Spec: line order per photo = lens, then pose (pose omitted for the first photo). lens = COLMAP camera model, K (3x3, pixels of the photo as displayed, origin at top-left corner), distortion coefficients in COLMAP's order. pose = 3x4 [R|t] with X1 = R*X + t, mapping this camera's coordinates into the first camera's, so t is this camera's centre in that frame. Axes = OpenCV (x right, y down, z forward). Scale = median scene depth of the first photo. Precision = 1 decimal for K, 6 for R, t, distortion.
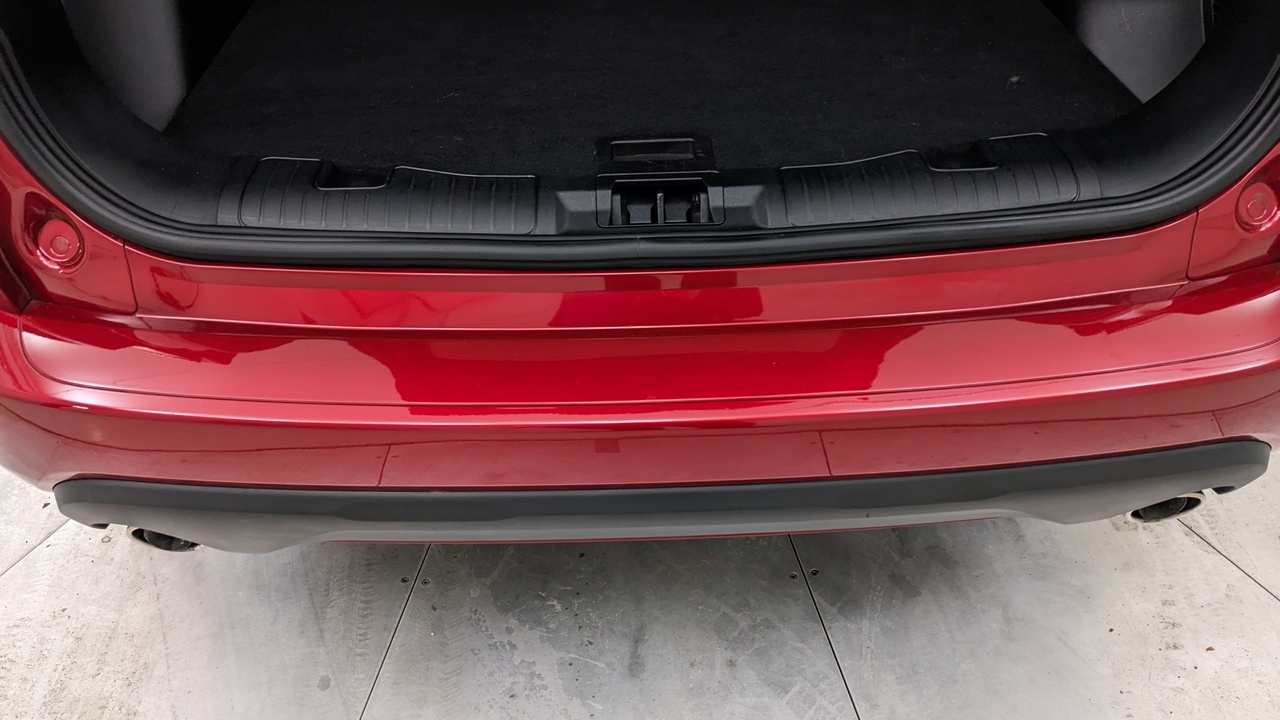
lens RADIAL K [[1014.8, 0, 646.3], [0, 1014.8, 374.1], [0, 0, 1]] dist [0.089123, -0.139279]
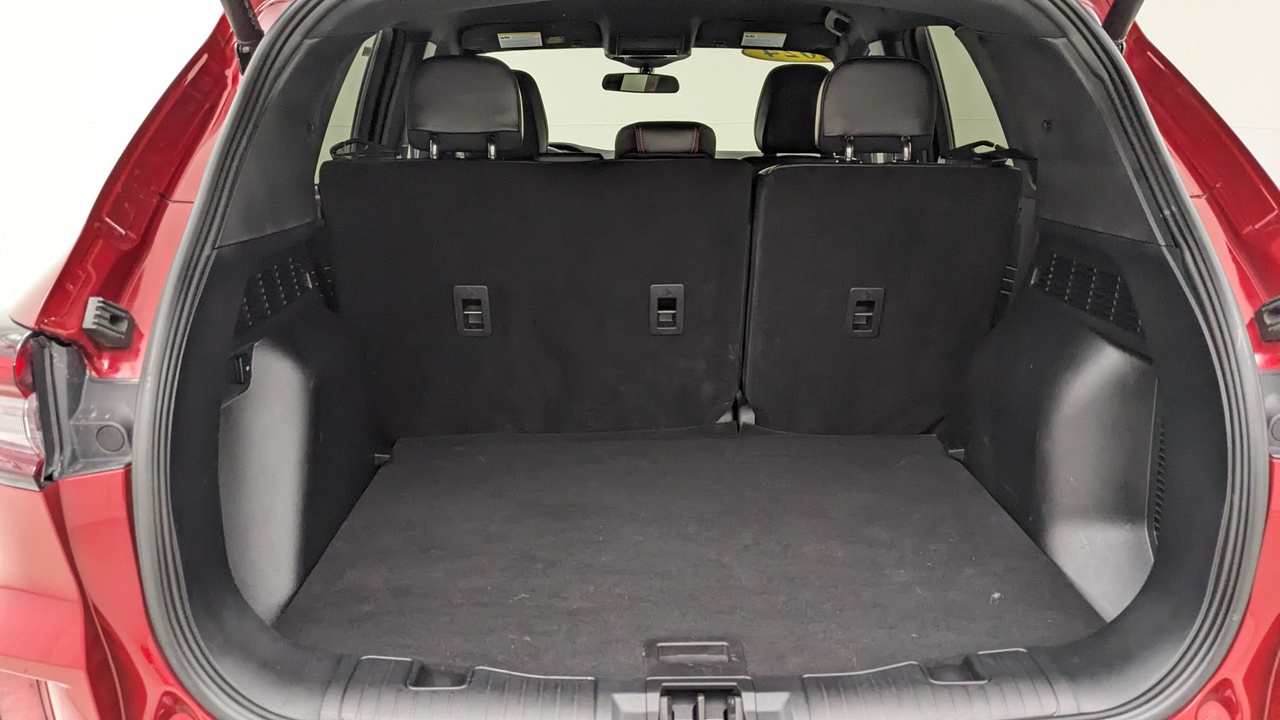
lens RADIAL K [[1014.8, 0, 646.3], [0, 1014.8, 374.1], [0, 0, 1]] dist [0.089123, -0.139279]
pose [[0.999689, 0.004140, -0.024604, -0.021130], [-0.013528, 0.918530, -0.395119, -0.051426], [0.020963, 0.395329, 0.918300, -0.221285]]
